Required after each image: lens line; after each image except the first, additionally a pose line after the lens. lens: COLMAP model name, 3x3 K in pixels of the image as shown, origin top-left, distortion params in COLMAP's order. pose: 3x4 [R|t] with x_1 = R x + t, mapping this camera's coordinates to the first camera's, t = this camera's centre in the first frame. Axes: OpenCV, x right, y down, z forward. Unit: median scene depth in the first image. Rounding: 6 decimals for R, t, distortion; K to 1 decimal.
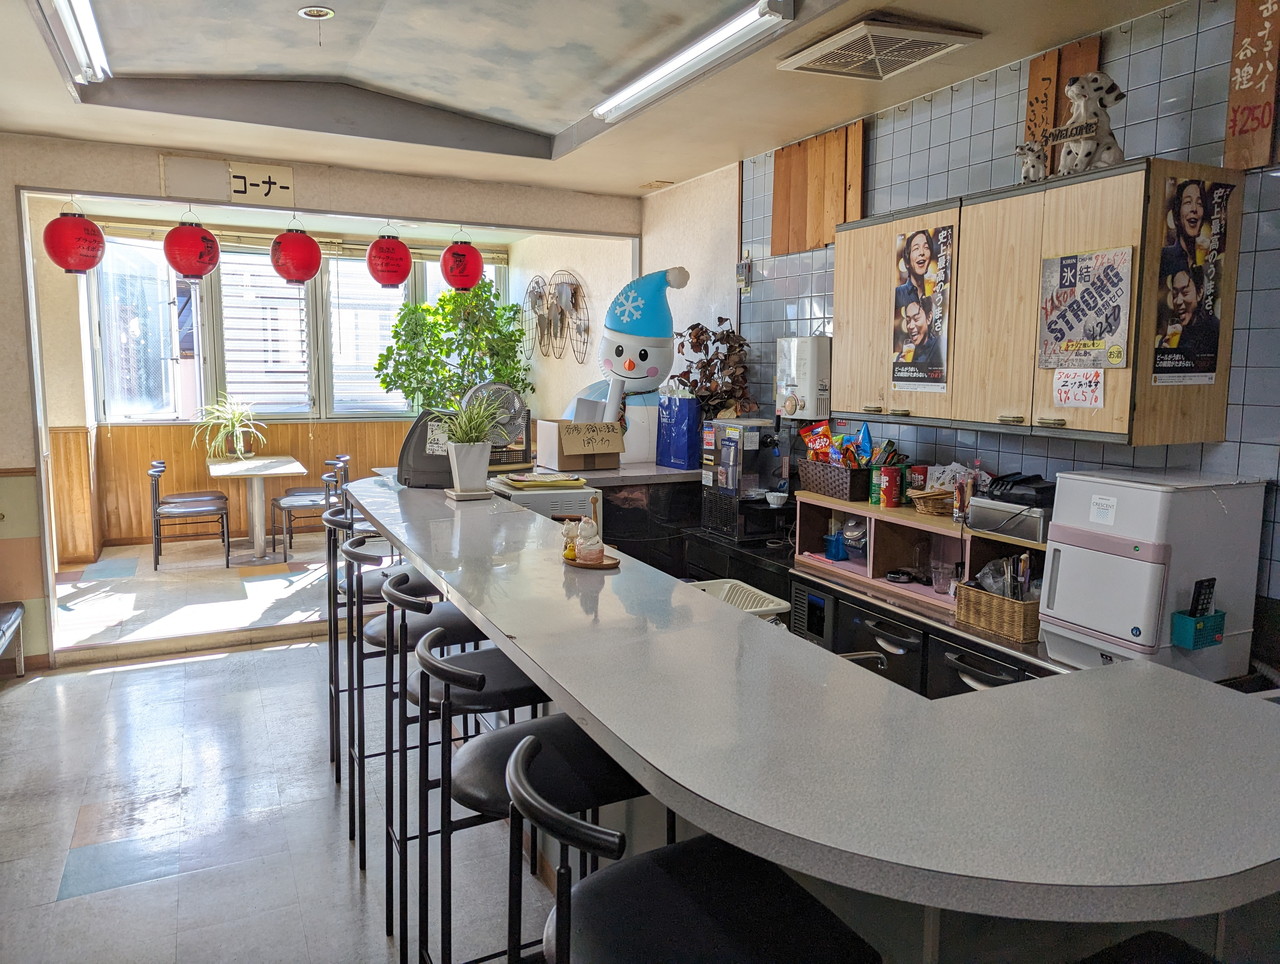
lens RADIAL K [[910.3, 0, 640.0], [0, 910.3, 482.0], [0, 0, 1]] dist [0.003324, 0.002605]
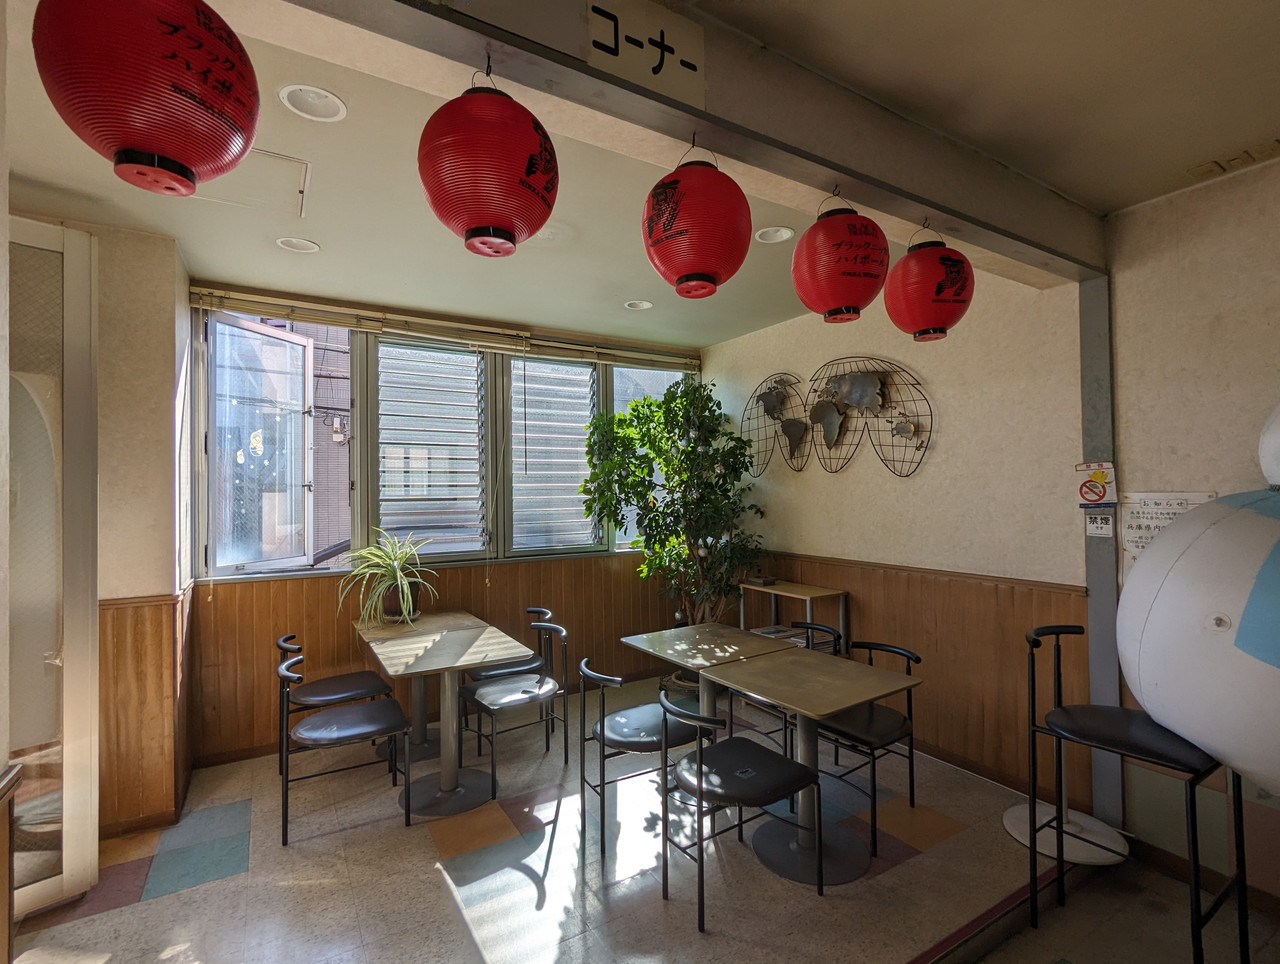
lens RADIAL K [[614.0, 0, 640.0], [0, 614.0, 482.0], [0, 0, 1]] dist [-0.006043, -0.000767]
pose [[0.995417, -0.024012, 0.092565, -0.305461], [0.036930, 0.989394, -0.140483, -0.060773], [-0.088210, 0.143257, 0.985747, 0.511875]]
